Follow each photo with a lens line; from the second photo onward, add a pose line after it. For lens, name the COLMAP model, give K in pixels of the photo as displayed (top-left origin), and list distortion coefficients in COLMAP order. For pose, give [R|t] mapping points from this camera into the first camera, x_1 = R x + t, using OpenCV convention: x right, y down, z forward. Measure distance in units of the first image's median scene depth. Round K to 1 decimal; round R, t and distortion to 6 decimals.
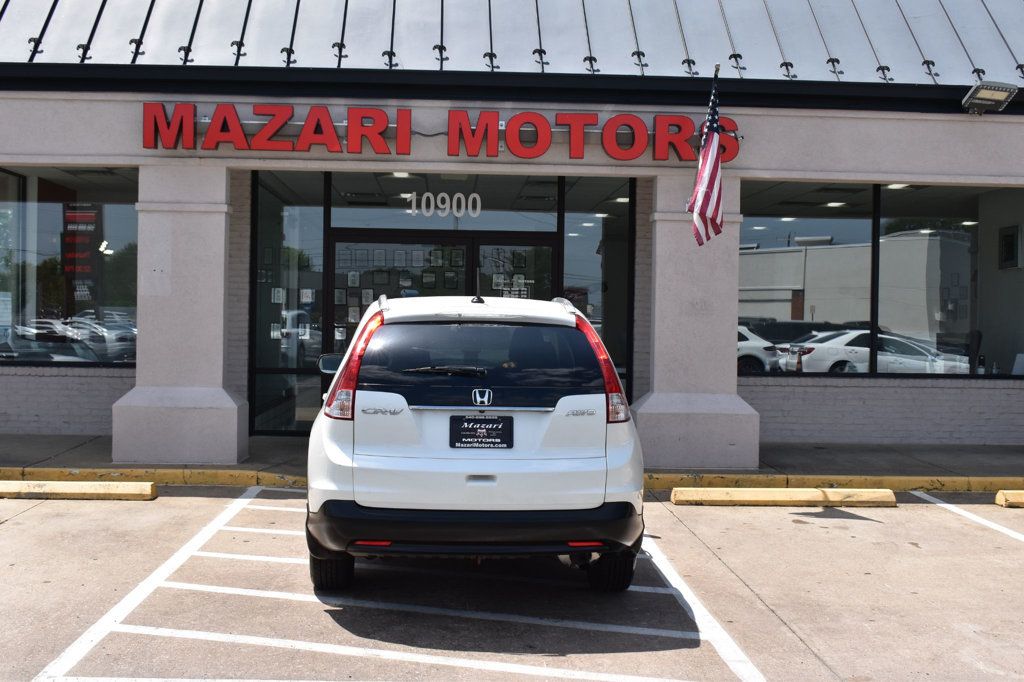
lens RADIAL K [[1239.7, 0, 512.0], [0, 1239.7, 341.0], [0, 0, 1]] dist [-0.049548, 0.000436]
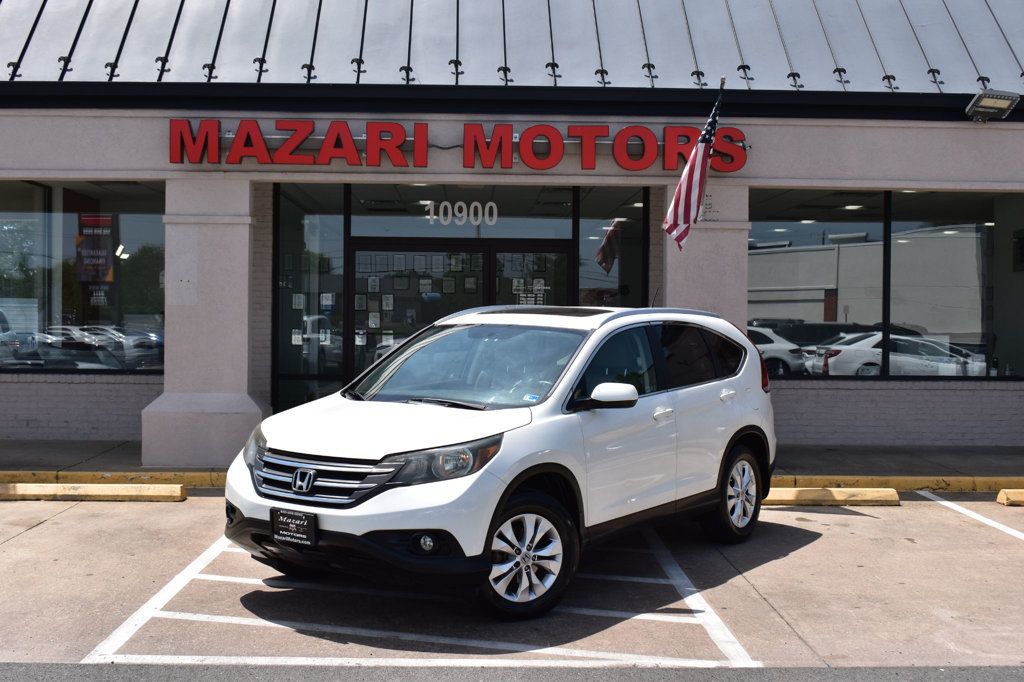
lens RADIAL K [[1285.6, 0, 512.0], [0, 1285.6, 341.0], [0, 0, 1]] dist [-0.035751, -0.038658]
pose [[0.999768, -0.006216, -0.020645, 0.009611], [0.006170, 0.999978, -0.002279, -0.002336], [0.020658, 0.002151, 0.999784, -0.069098]]
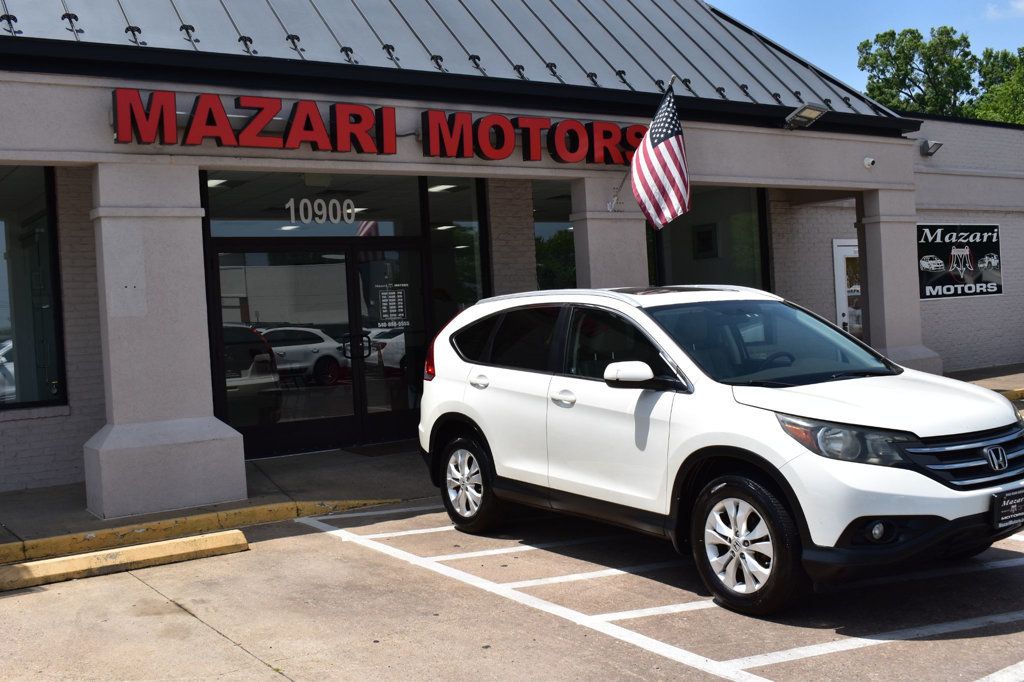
lens RADIAL K [[1089.9, 0, 512.0], [0, 1089.9, 341.0], [0, 0, 1]] dist [-0.061217, 0.000029]
pose [[0.846902, -0.074926, 0.526444, -0.453921], [0.078164, 0.996810, 0.016125, -0.011288], [-0.525973, 0.027492, 0.850057, 0.227129]]
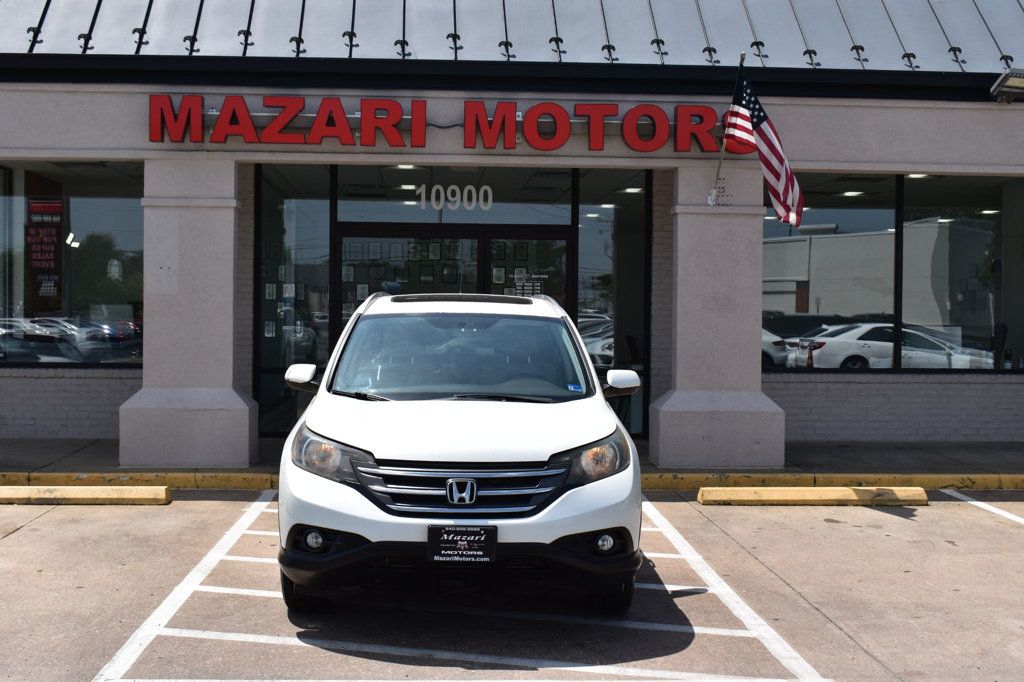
lens RADIAL K [[1314.5, 0, 512.0], [0, 1314.5, 341.0], [0, 0, 1]] dist [-0.035490, -0.024836]
pose [[0.999899, -0.006680, 0.012534, -0.027526], [0.006636, 0.999972, 0.003564, -0.001627], [-0.012558, -0.003480, 0.999915, -0.031290]]
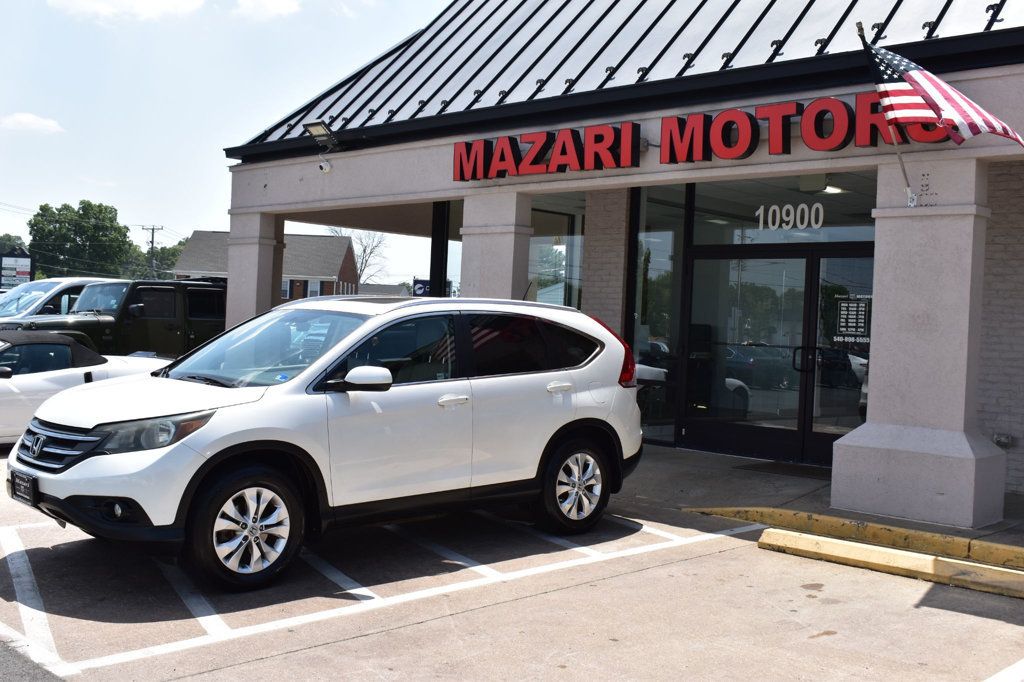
lens RADIAL K [[1125.4, 0, 512.0], [0, 1125.4, 341.0], [0, 0, 1]] dist [-0.022505, -0.014618]
pose [[0.678599, 0.022082, -0.734177, 0.514974], [-0.045698, 0.998881, -0.012195, 0.006907], [0.733086, 0.041826, 0.678849, 0.304861]]
